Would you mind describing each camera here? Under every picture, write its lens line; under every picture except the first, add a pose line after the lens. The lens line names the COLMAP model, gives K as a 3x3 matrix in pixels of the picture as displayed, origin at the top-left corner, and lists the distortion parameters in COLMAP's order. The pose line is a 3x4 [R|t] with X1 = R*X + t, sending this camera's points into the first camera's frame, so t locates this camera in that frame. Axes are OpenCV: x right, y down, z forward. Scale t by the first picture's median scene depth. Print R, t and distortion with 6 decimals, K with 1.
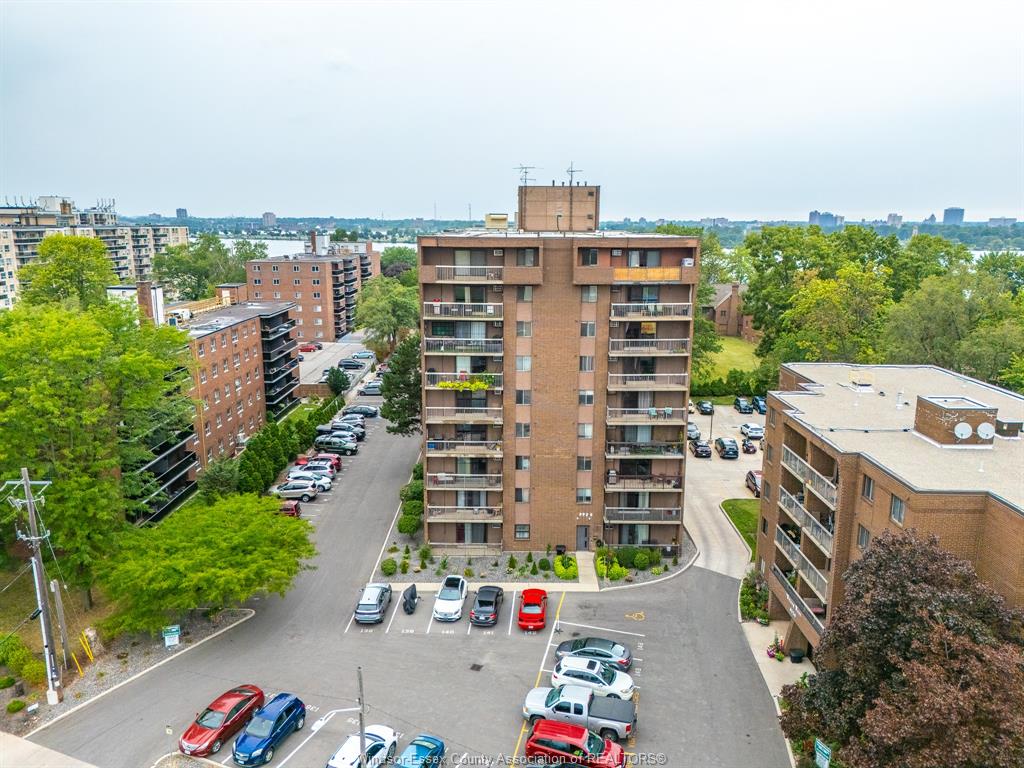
lens RADIAL K [[753.1, 0, 516.7], [0, 753.1, 390.1], [0, 0, 1]] dist [0.079439, -0.072043]
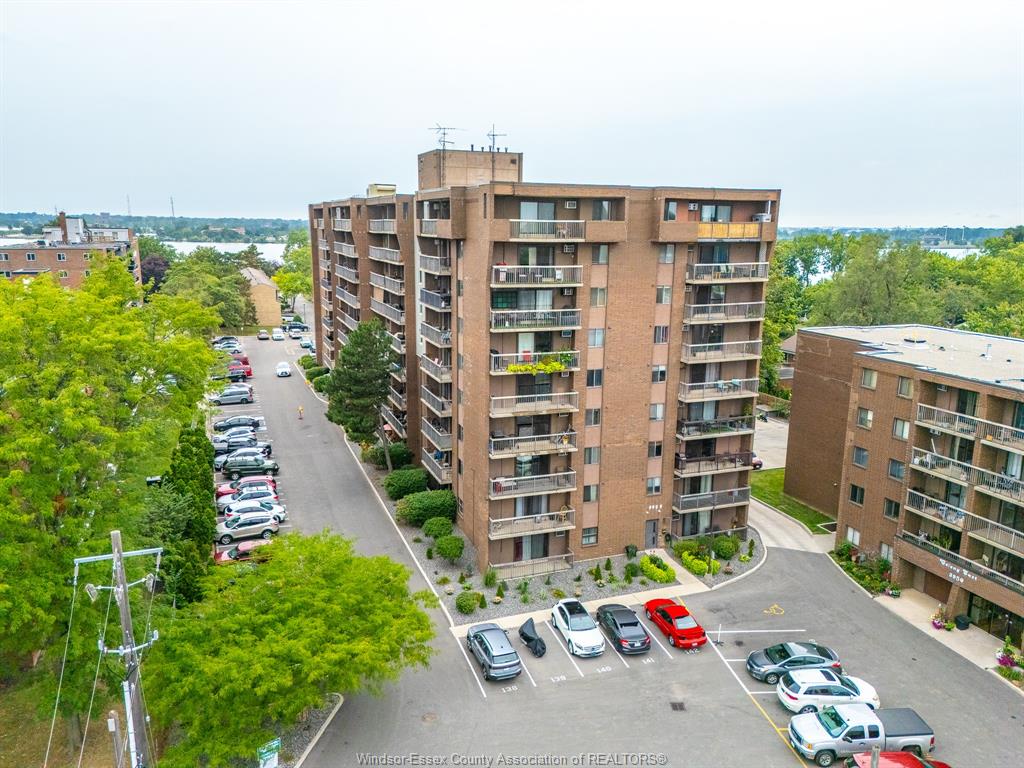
lens RADIAL K [[753.1, 0, 516.7], [0, 753.1, 390.1], [0, 0, 1]] dist [0.079439, -0.072043]
pose [[0.934107, -0.070789, 0.349904, -0.369343], [0.071133, 0.997396, 0.011885, 0.006800], [-0.349835, 0.013788, 0.936710, 0.233436]]
